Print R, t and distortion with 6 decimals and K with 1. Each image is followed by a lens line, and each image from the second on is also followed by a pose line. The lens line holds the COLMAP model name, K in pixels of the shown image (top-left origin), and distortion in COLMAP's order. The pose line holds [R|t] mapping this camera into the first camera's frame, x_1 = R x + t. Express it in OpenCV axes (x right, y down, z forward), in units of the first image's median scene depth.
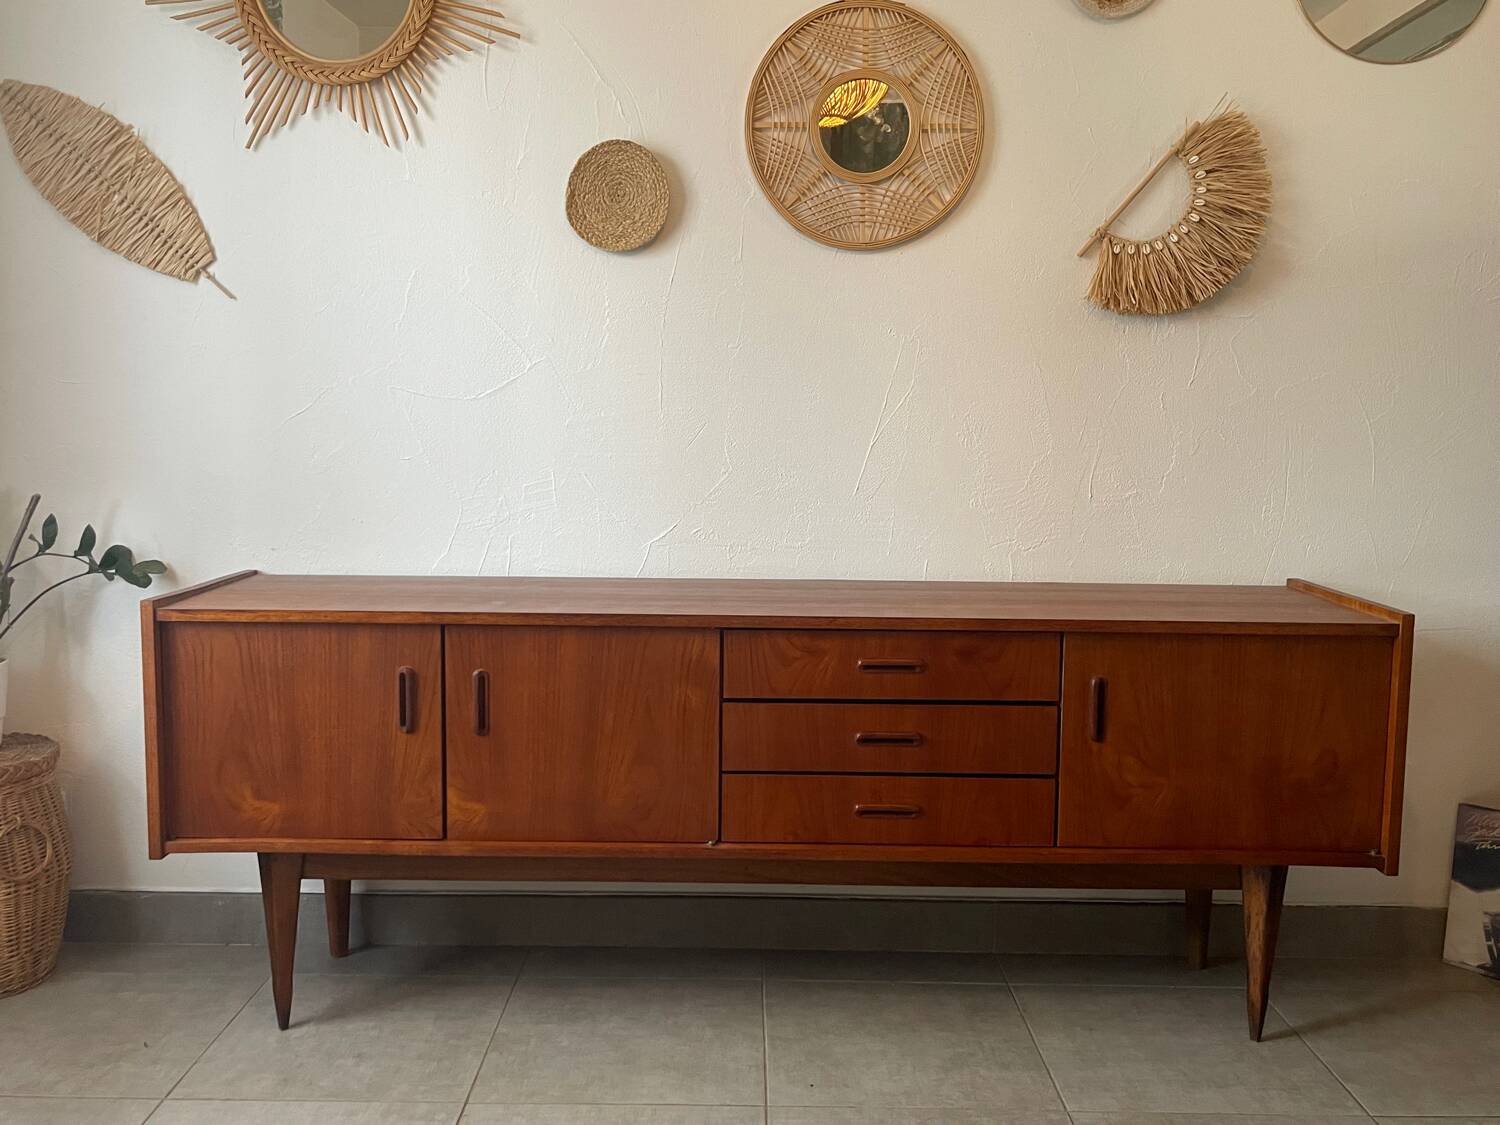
lens RADIAL K [[1346.6, 0, 744.7], [0, 1346.6, 545.4], [0, 0, 1]] dist [0.084196, -0.118073]
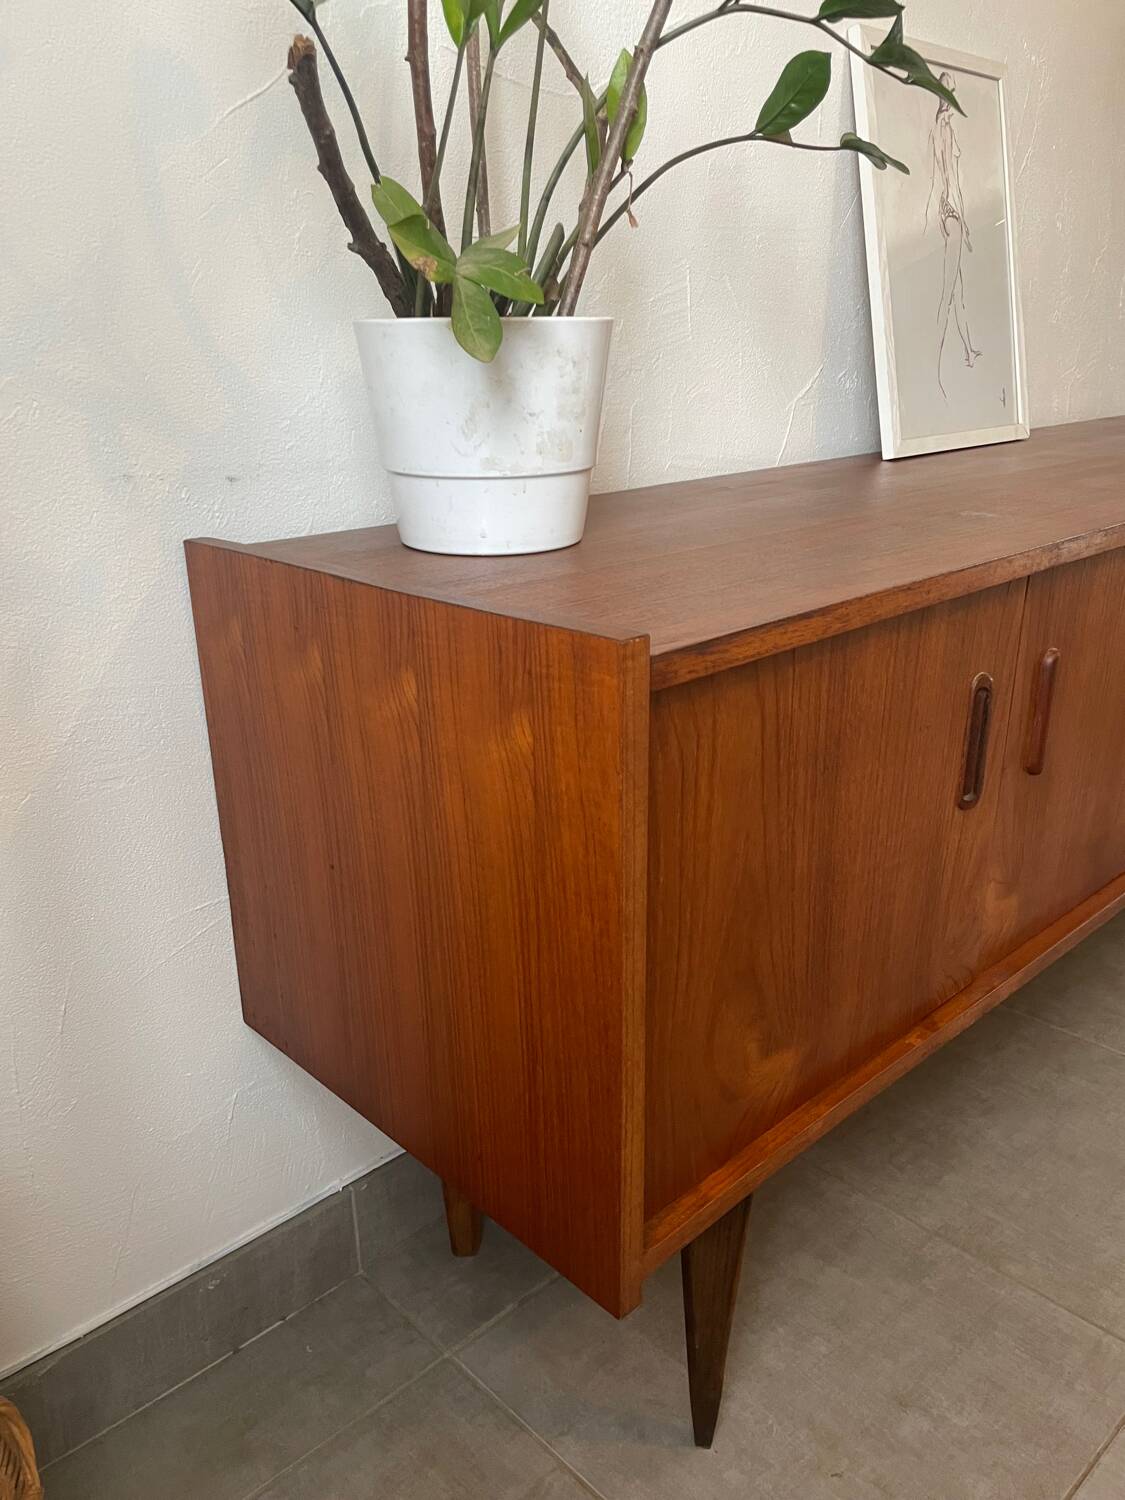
lens RADIAL K [[1168.5, 0, 558.5], [0, 1168.5, 765.2], [0, 0, 1]] dist [0.082310, -0.116819]
pose [[0.724498, -0.260656, 0.638092, -0.543118], [0.090101, 0.953611, 0.287241, -0.007926], [-0.683363, -0.150612, 0.714375, 0.708449]]
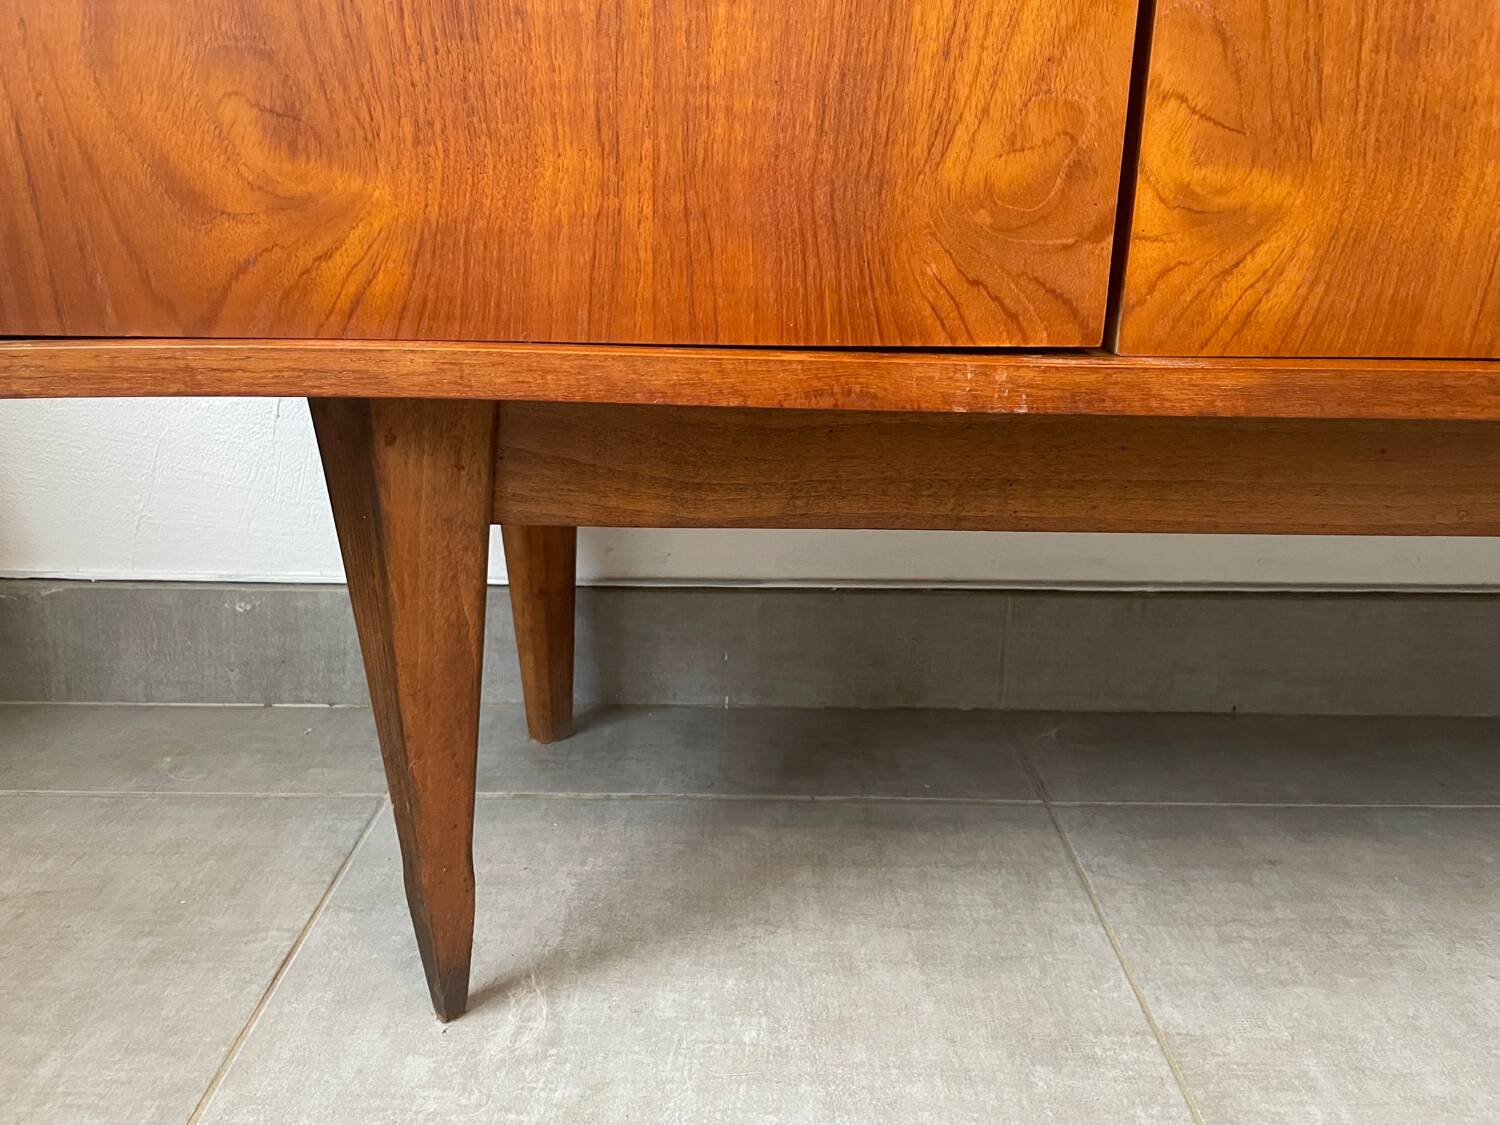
lens RADIAL K [[1168.5, 0, 747.6], [0, 1168.5, 550.4], [0, 0, 1]] dist [0.082310, -0.116819]
pose [[0.999996, -0.002441, 0.001420, -0.252355], [0.002087, 0.977563, 0.210631, 0.184857], [-0.001902, -0.210628, 0.977565, 0.709313]]
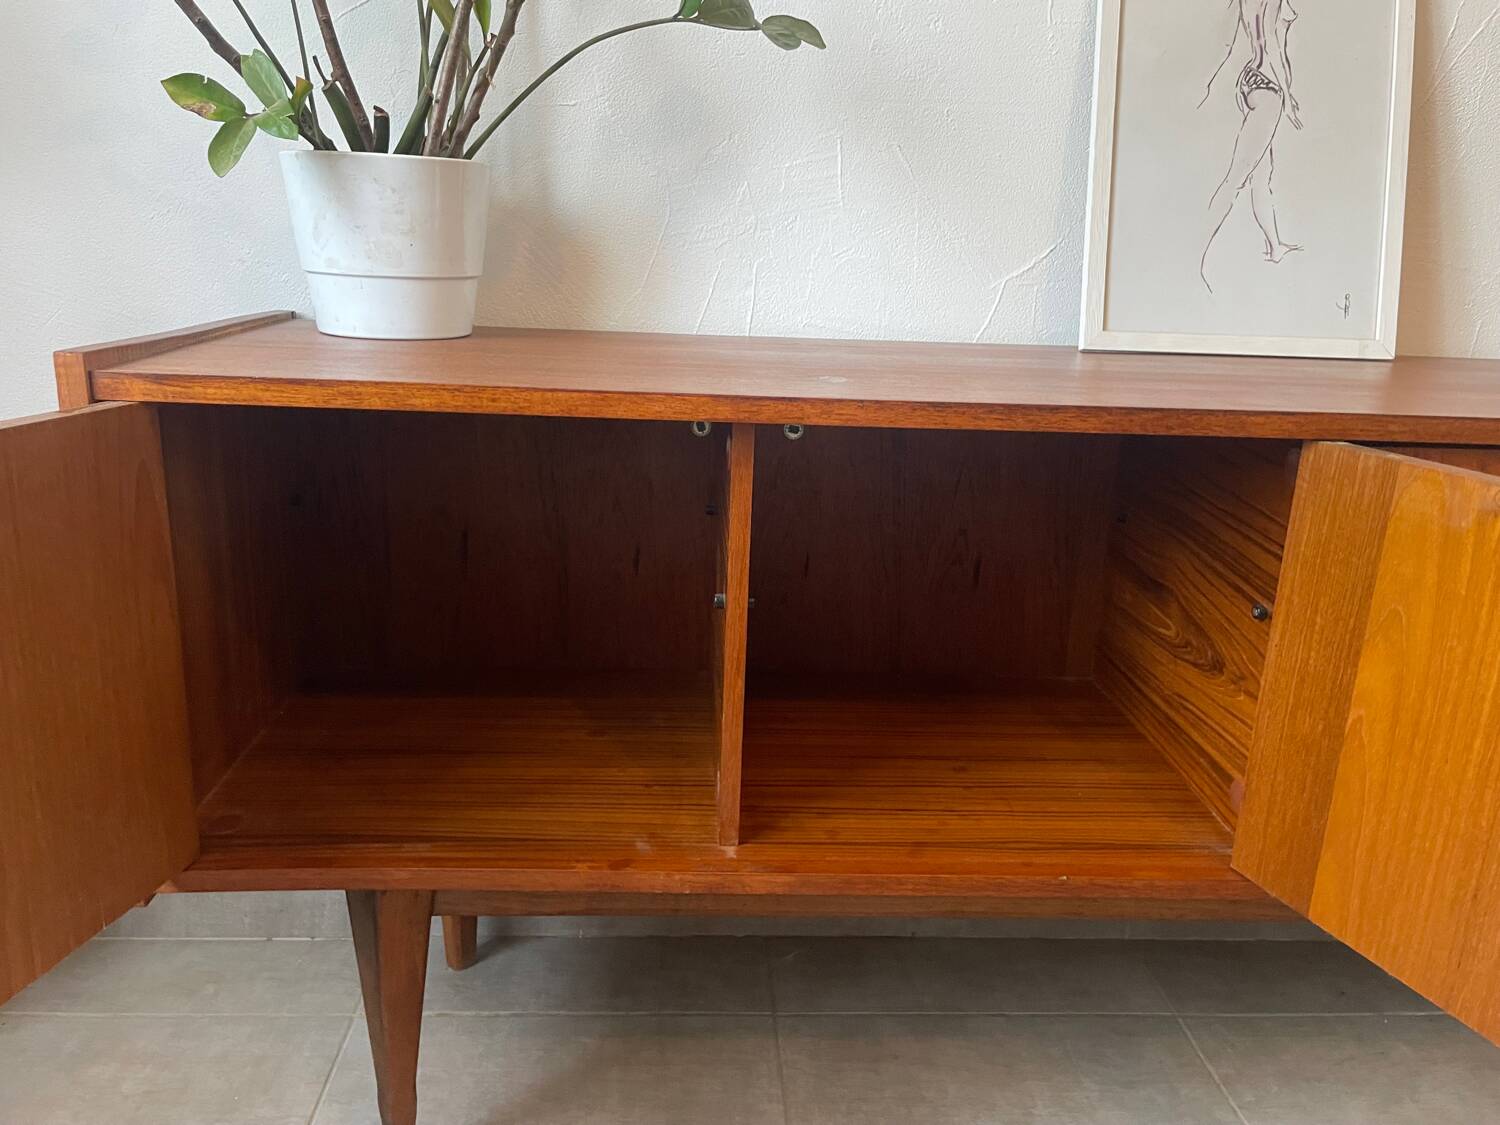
lens RADIAL K [[1168.5, 0, 743.1], [0, 1168.5, 551.8], [0, 0, 1]] dist [0.082310, -0.116819]
pose [[0.997857, 0.011048, 0.064497, -0.218860], [-0.021864, 0.985288, 0.169495, 0.030156], [-0.061676, -0.170542, 0.983418, 0.531732]]
